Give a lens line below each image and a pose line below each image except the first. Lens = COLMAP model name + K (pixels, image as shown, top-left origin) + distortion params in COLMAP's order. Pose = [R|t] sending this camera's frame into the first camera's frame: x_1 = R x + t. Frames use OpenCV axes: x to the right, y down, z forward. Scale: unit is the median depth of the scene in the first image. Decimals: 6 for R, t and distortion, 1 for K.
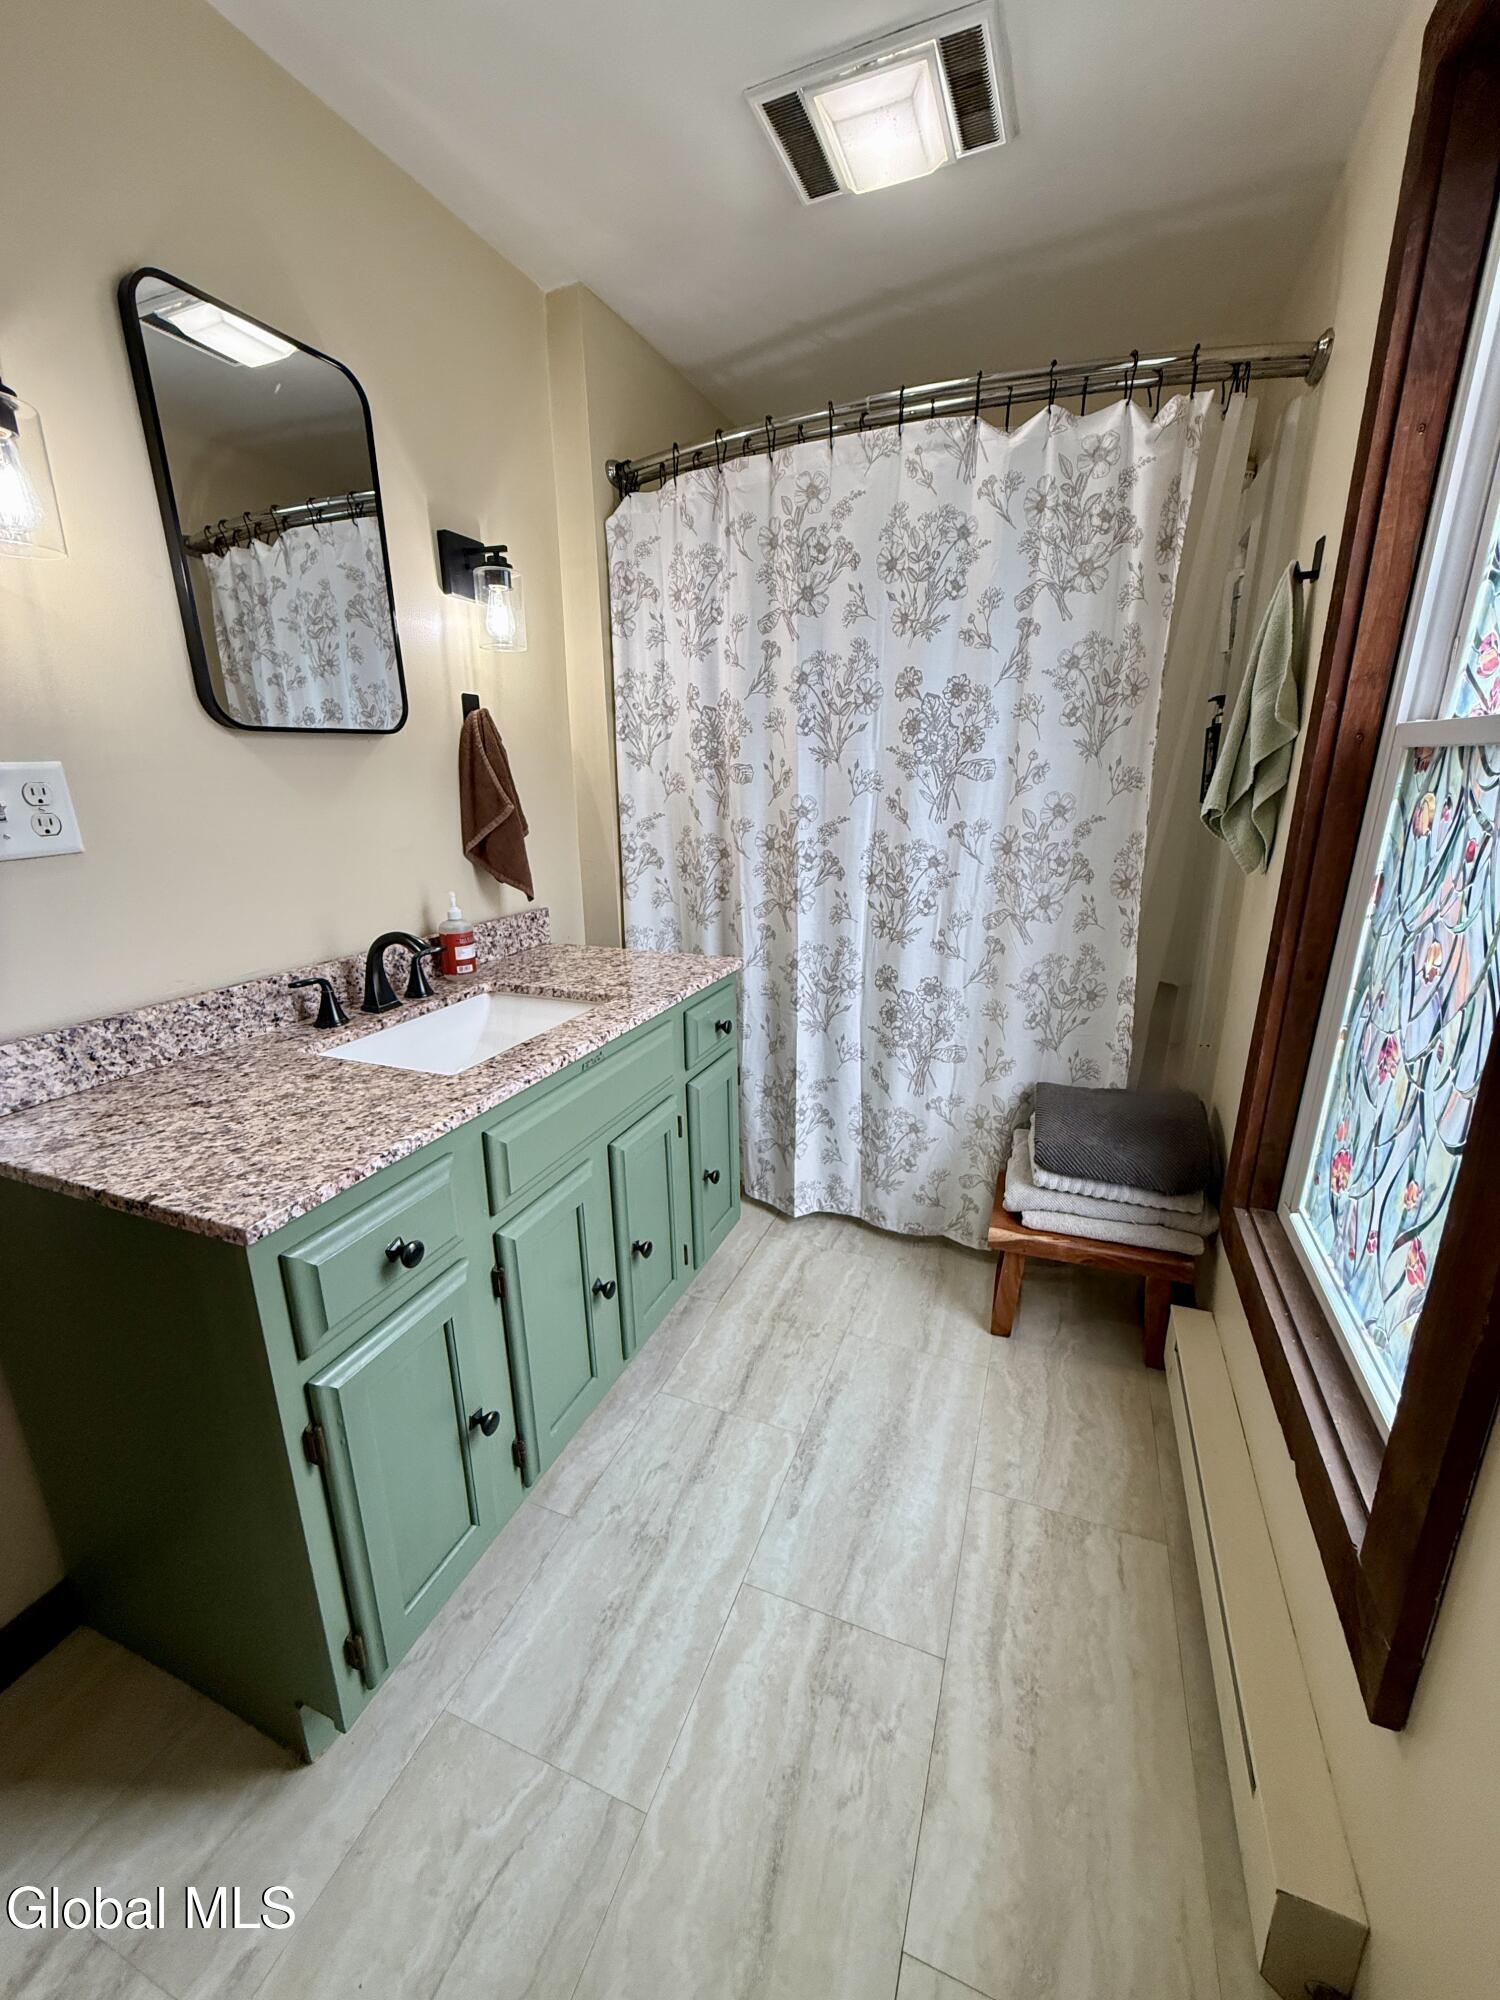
lens RADIAL K [[796.9, 0, 747.9], [0, 796.9, 998.5], [0, 0, 1]] dist [0.000326, -0.000803]
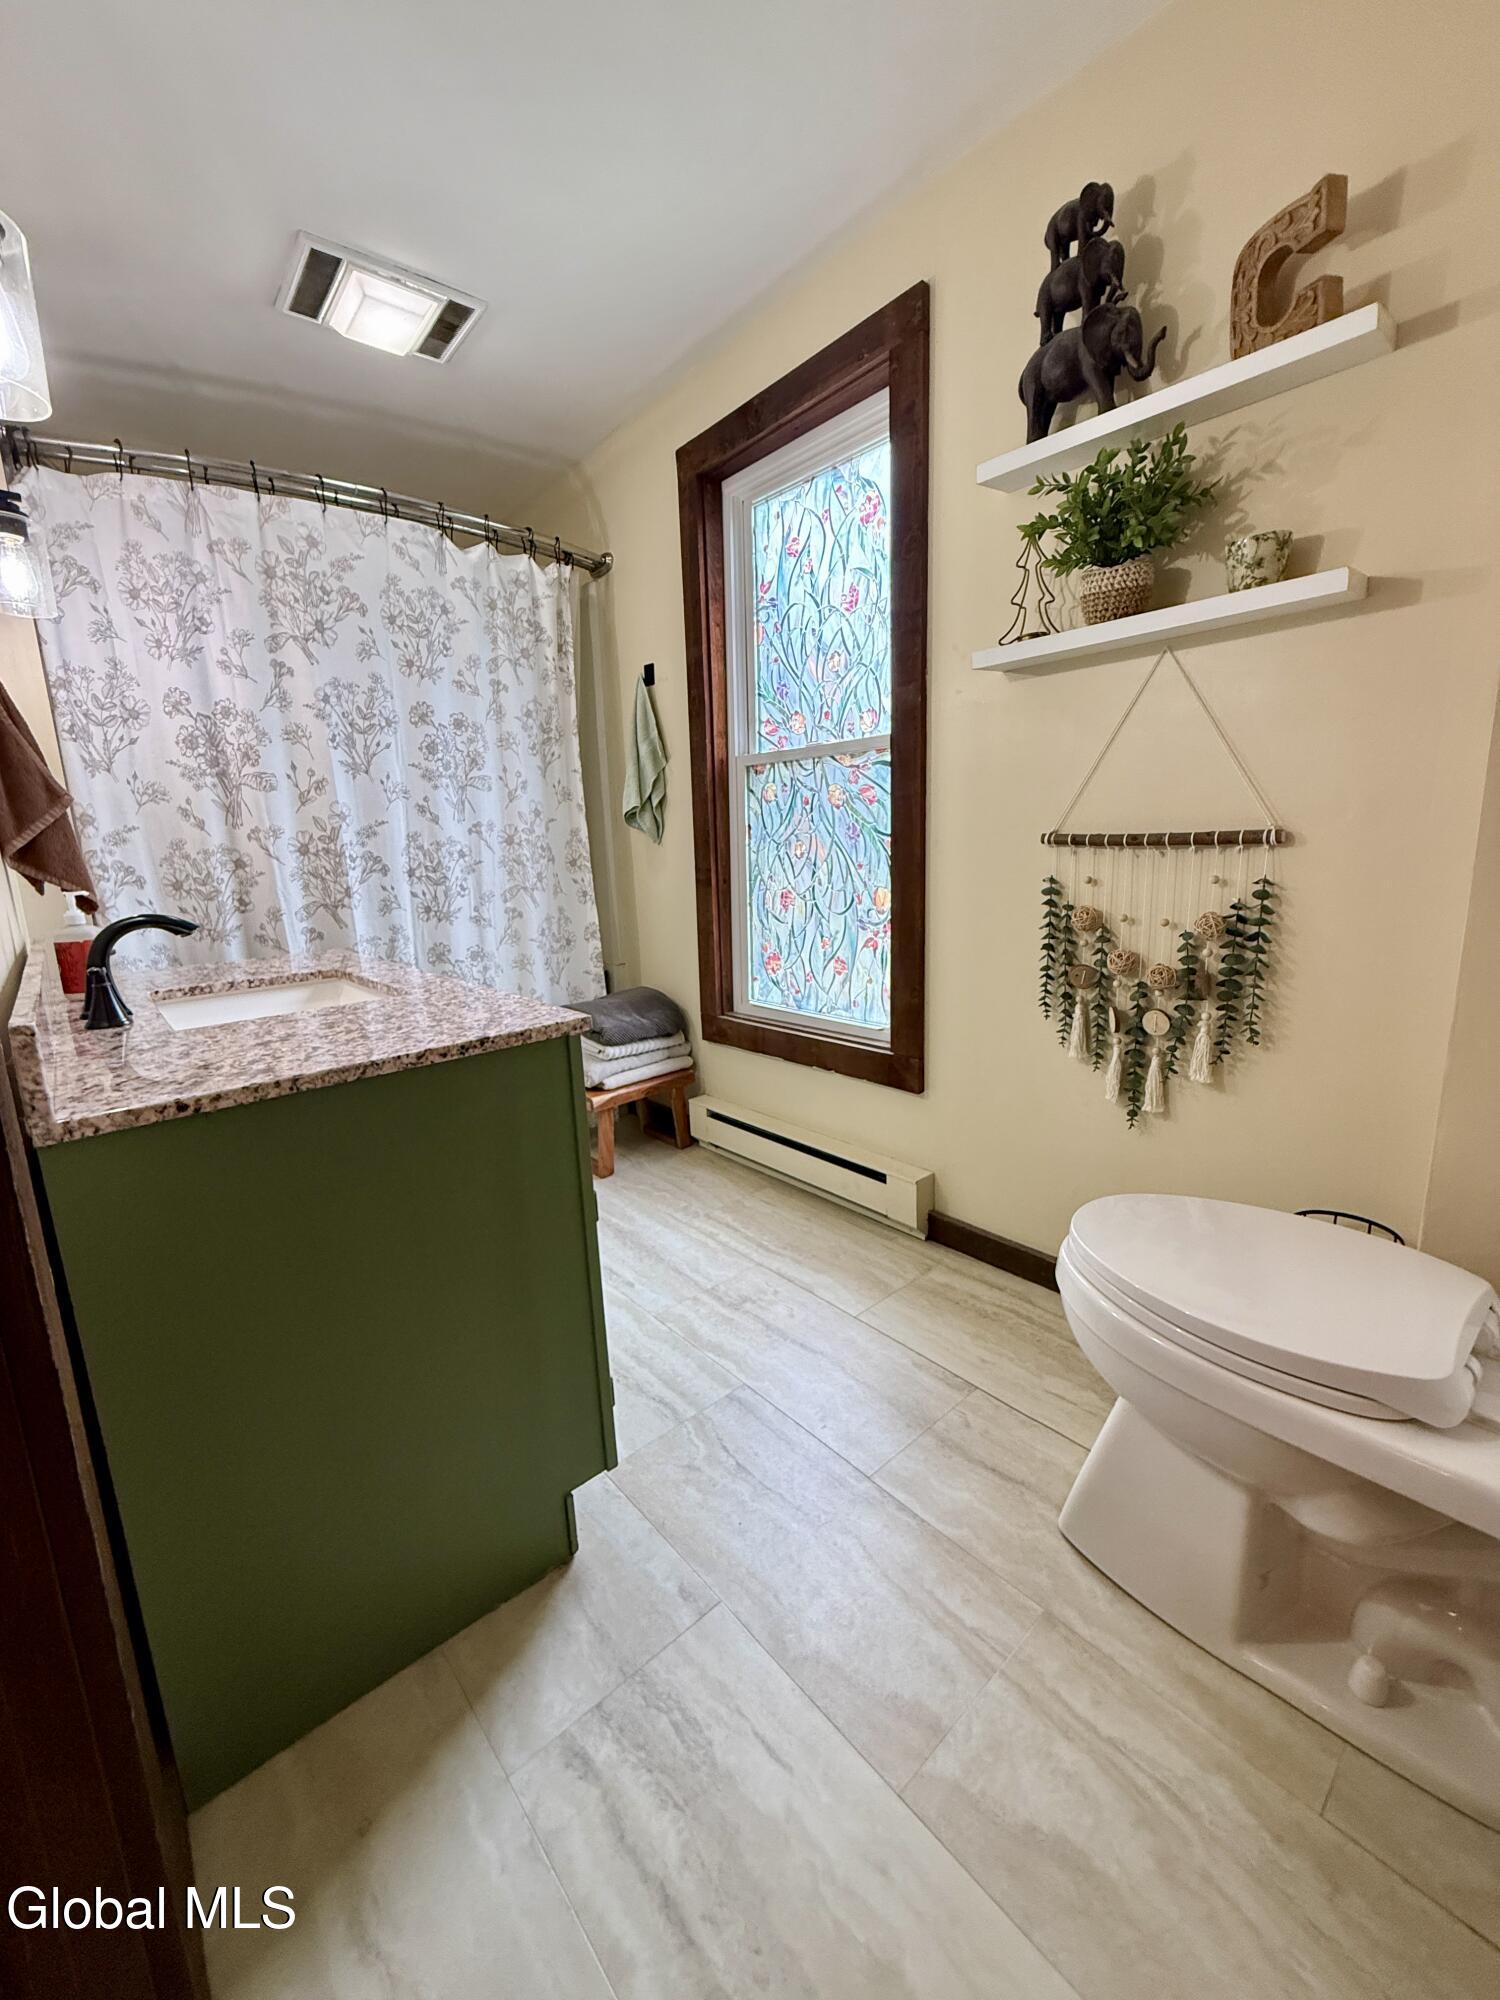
lens RADIAL K [[796.9, 0, 755.2], [0, 796.9, 1000.1], [0, 0, 1]] dist [0.000326, -0.000803]
pose [[0.452712, -0.184867, 0.872282, -0.732488], [0.275872, 0.959312, 0.060135, 0.109854], [-0.847907, 0.213414, 0.485291, 0.027759]]
